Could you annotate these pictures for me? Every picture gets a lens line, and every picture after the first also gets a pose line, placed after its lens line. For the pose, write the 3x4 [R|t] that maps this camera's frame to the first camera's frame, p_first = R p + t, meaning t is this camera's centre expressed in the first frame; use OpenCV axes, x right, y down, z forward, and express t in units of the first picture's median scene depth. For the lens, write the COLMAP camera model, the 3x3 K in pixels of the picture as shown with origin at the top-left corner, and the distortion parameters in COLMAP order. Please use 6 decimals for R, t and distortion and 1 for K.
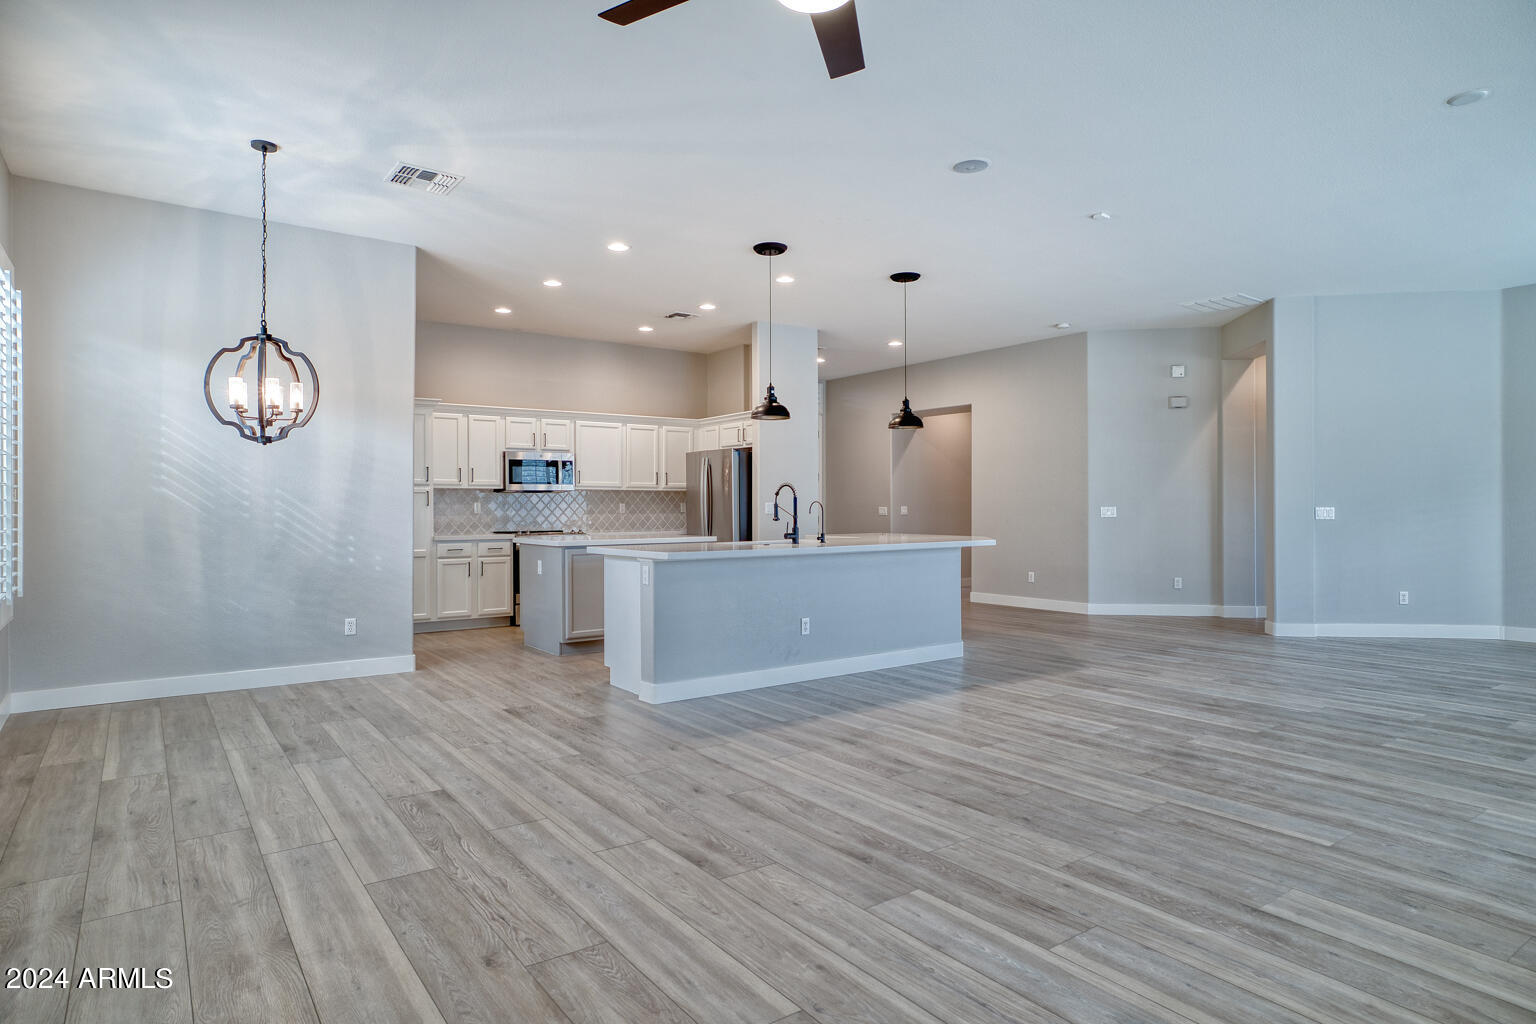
lens RADIAL K [[866.4, 0, 762.1], [0, 866.4, 505.9], [0, 0, 1]] dist [-0.001380, 0.001059]
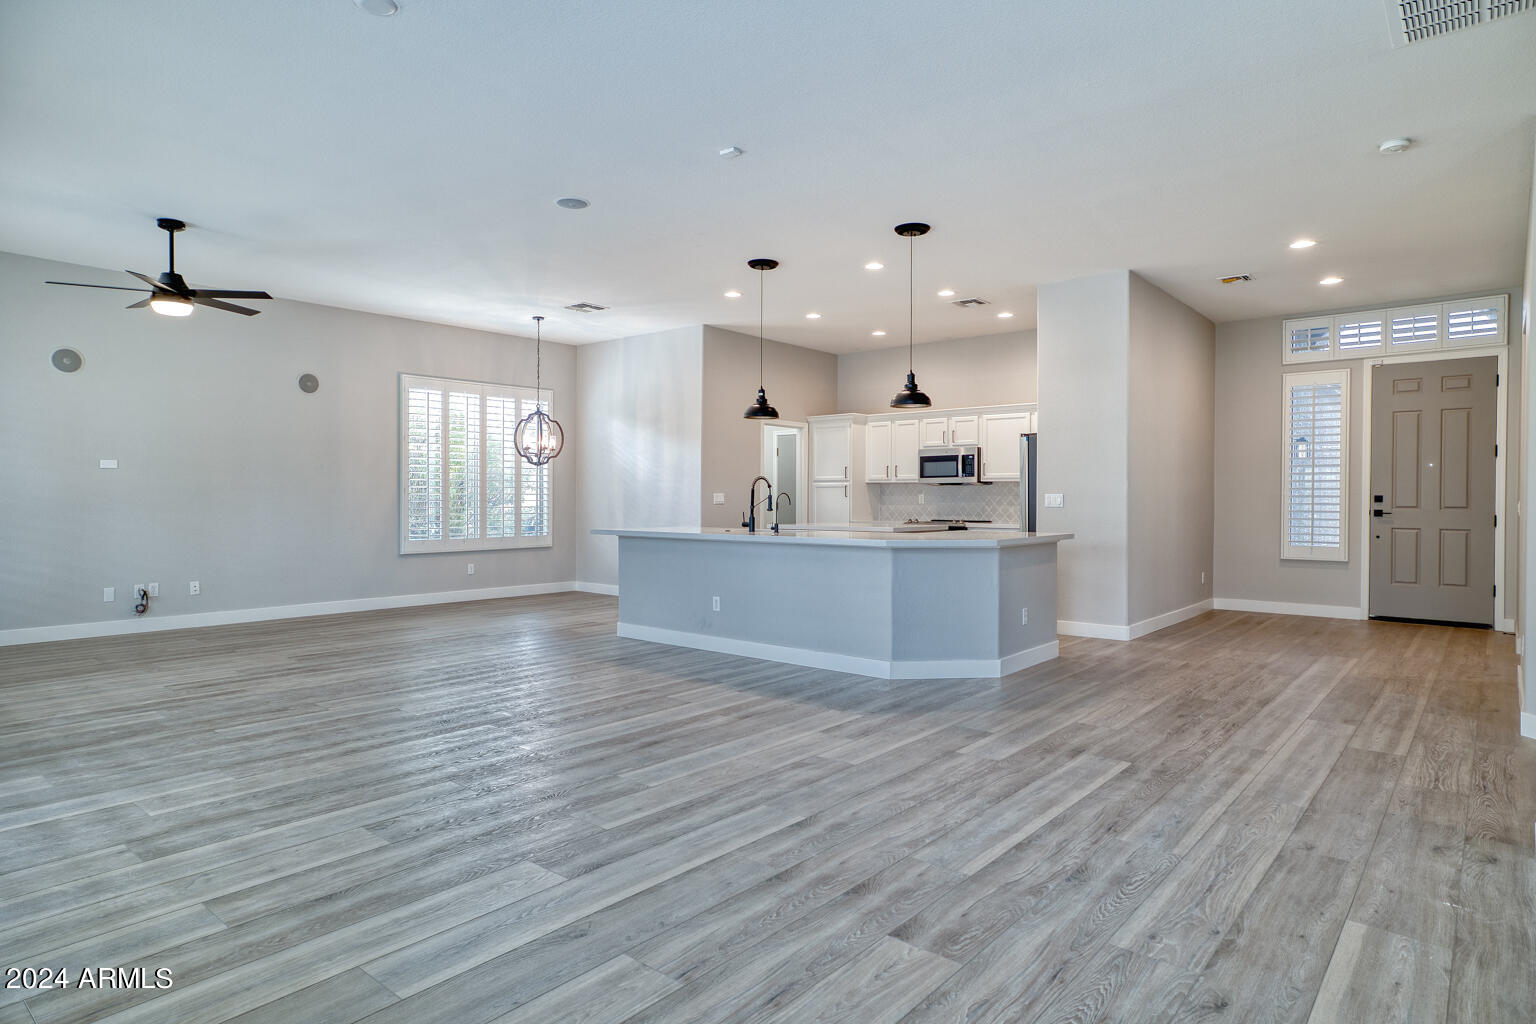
lens RADIAL K [[866.4, 0, 762.1], [0, 866.4, 505.9], [0, 0, 1]] dist [-0.001380, 0.001059]
pose [[0.228632, 0.014102, -0.973411, 0.775365], [-0.003582, 0.999900, 0.013644, -0.003240], [0.973506, 0.000367, 0.228660, 0.530541]]
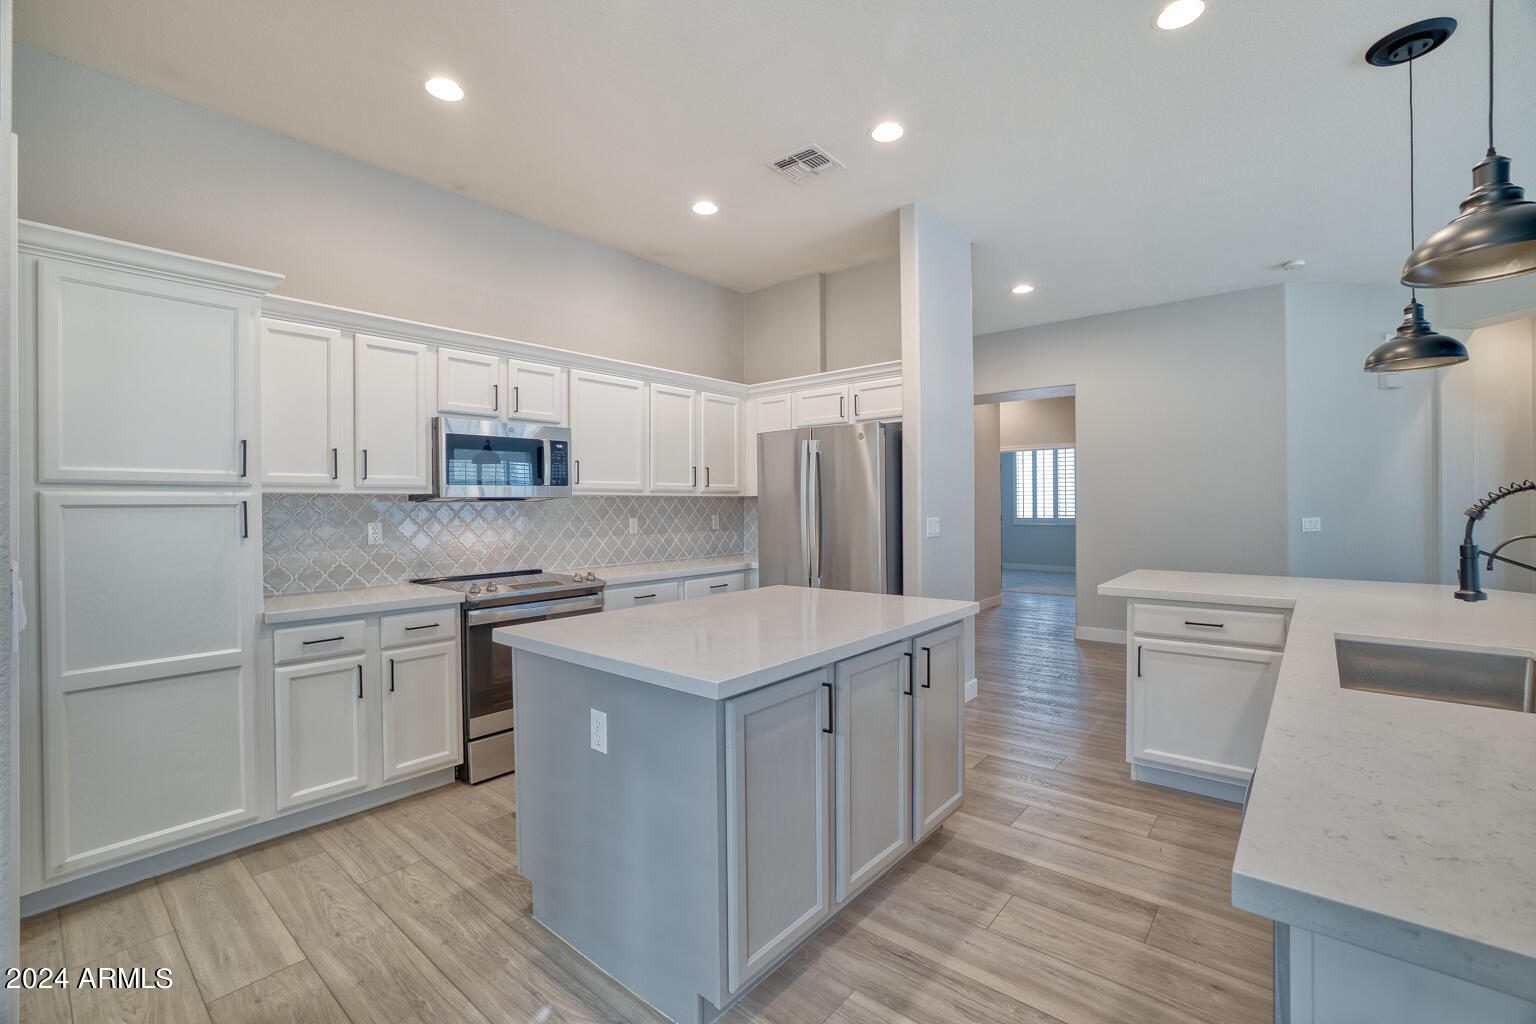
lens RADIAL K [[657.8, 0, 768.8], [0, 657.8, 505.1], [0, 0, 1]] dist [-0.042101, 0.000402]
pose [[0.969218, -0.006792, 0.246111, -0.206048], [0.007331, 0.999972, -0.001277, -0.011855], [-0.246096, 0.003042, 0.969241, 0.600087]]
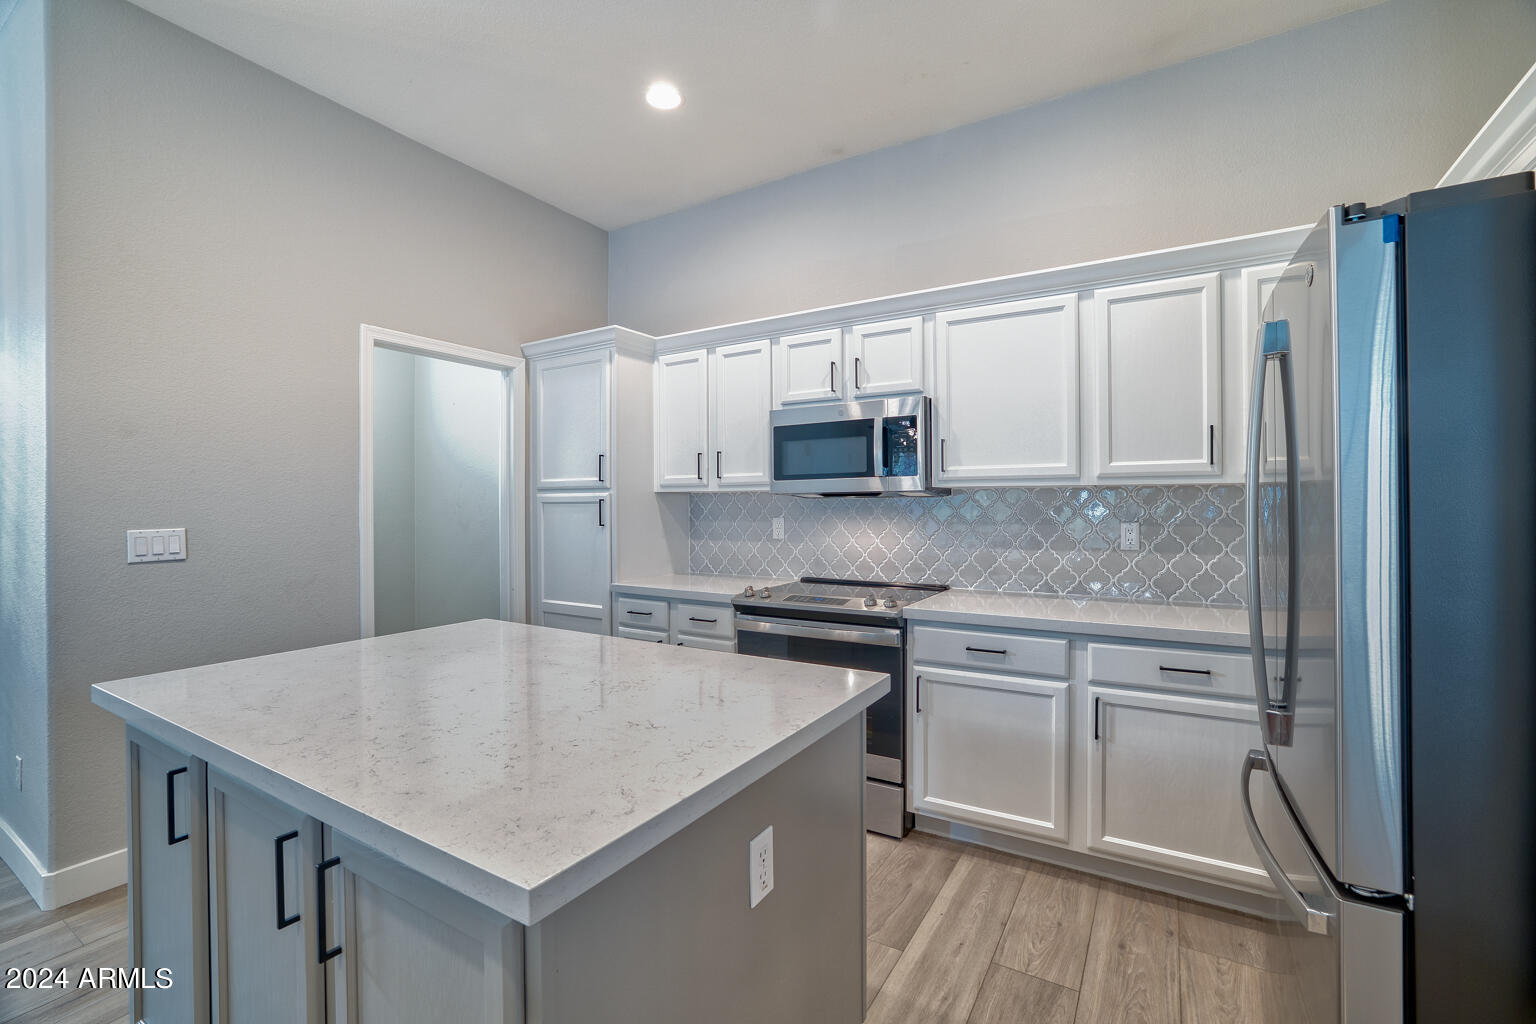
lens RADIAL K [[657.8, 0, 768.8], [0, 657.8, 505.1], [0, 0, 1]] dist [-0.042101, 0.000402]
pose [[0.387686, 0.003113, -0.921786, 0.031087], [0.003928, 0.999980, 0.005029, -0.013707], [0.921783, -0.005570, 0.387666, 0.856113]]
